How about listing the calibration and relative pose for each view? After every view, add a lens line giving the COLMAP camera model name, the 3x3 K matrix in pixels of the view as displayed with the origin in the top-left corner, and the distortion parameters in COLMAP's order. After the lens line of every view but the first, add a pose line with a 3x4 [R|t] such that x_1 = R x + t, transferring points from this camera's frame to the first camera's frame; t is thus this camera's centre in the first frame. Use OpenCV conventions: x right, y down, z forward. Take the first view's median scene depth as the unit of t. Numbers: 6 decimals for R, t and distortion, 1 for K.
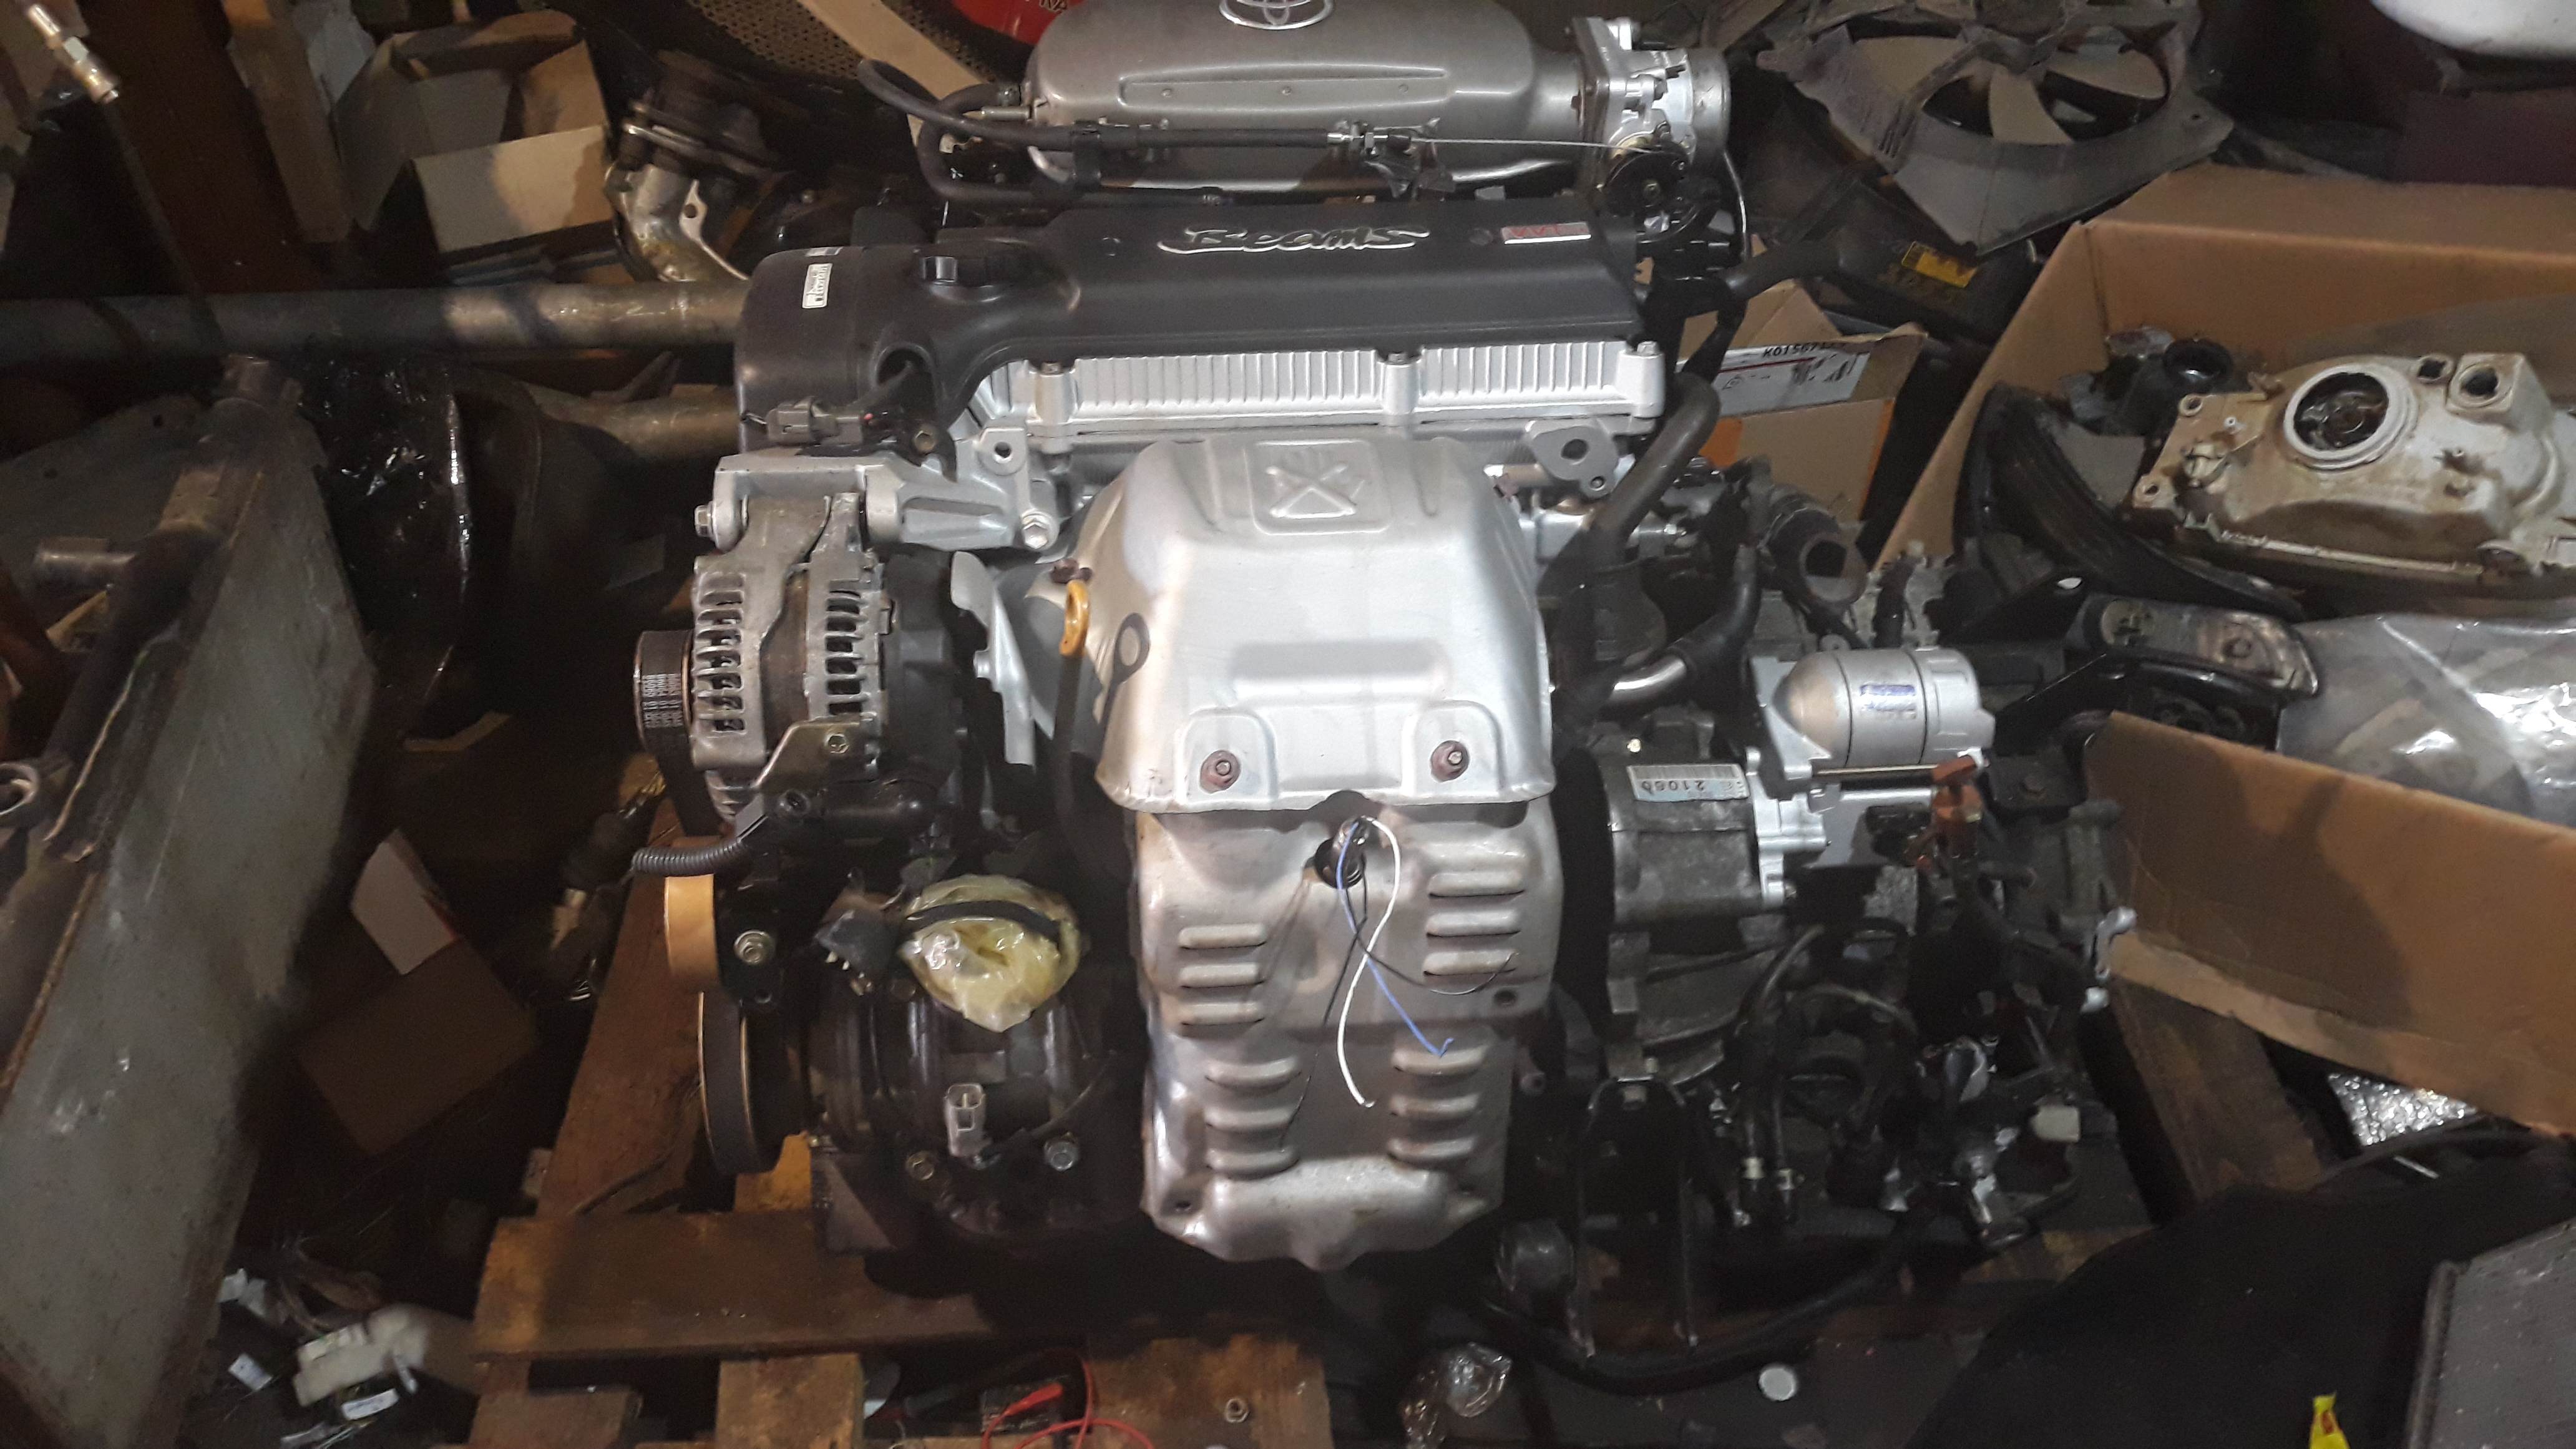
lens RADIAL K [[2289.0, 0, 1290.4], [0, 2289.0, 798.8], [0, 0, 1]] dist [0.060592, -0.110431]
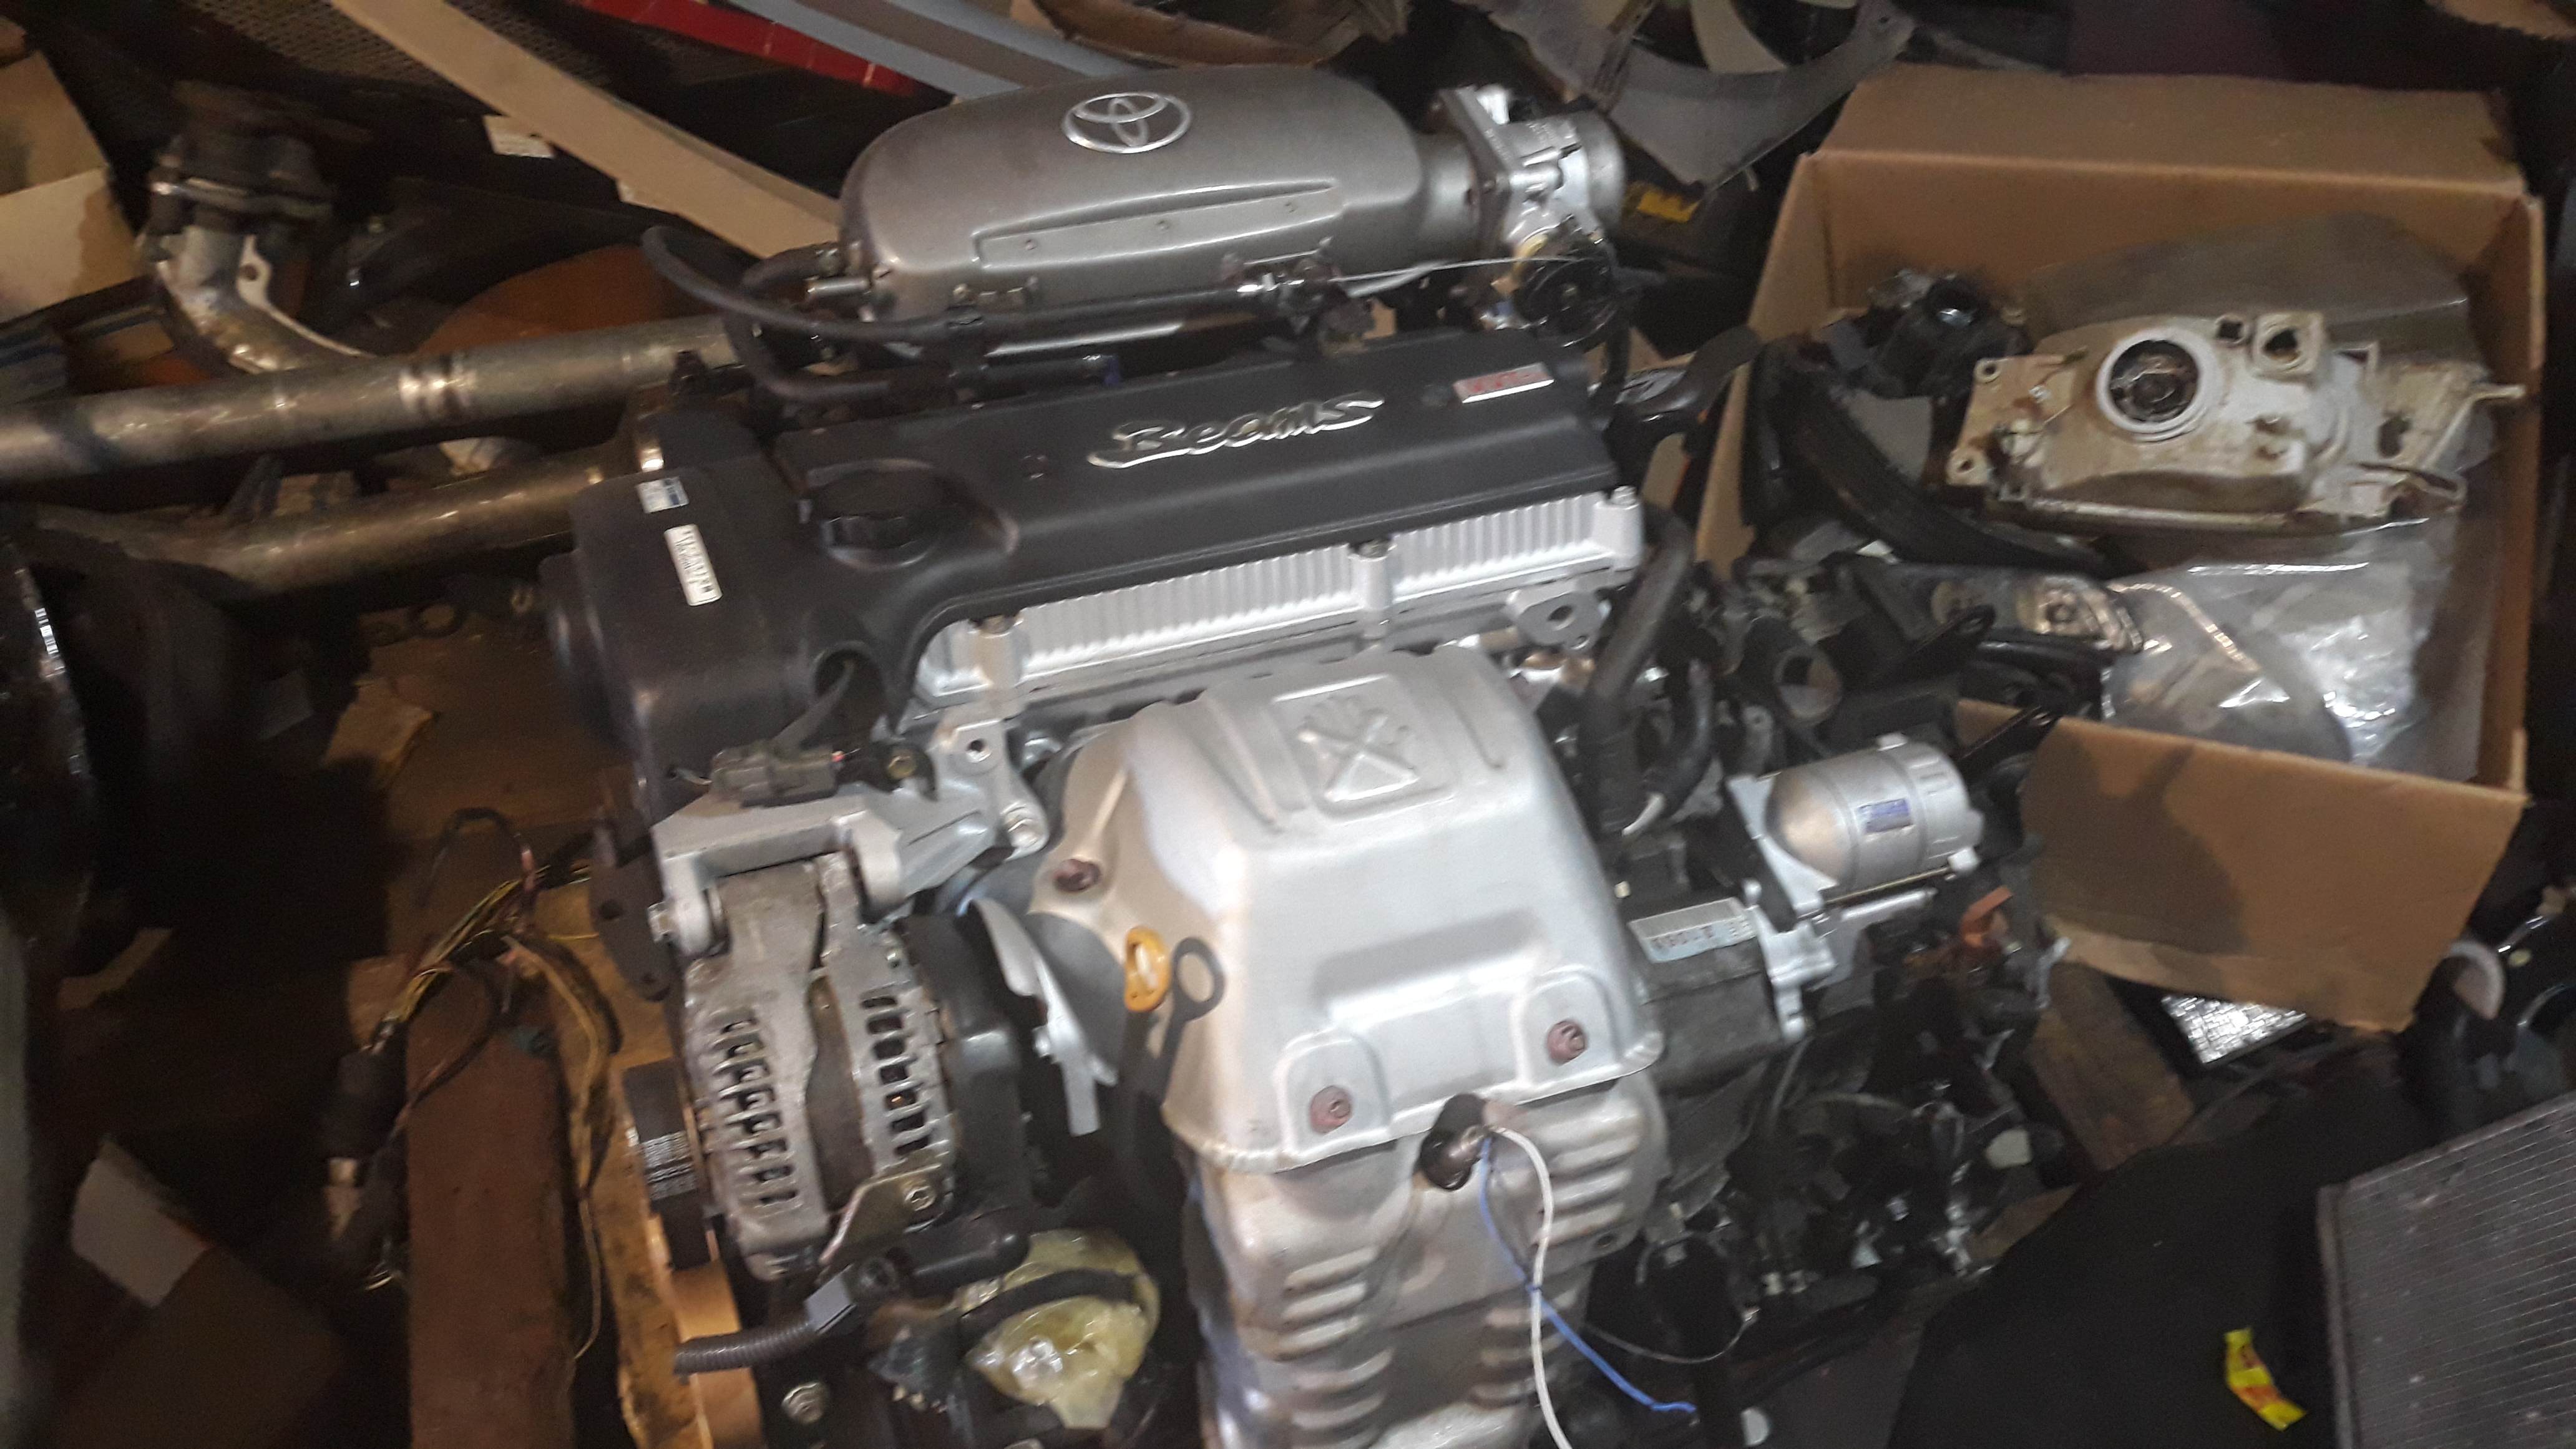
lens RADIAL K [[2231.7, 0, 1253.9], [0, 2231.7, 723.4], [0, 0, 1]] dist [0.112237, -0.289985]
pose [[0.956897, -0.163276, 0.240187, -0.191467], [0.134174, 0.981992, 0.133002, -0.219120], [-0.257577, -0.095043, 0.961572, 0.153440]]
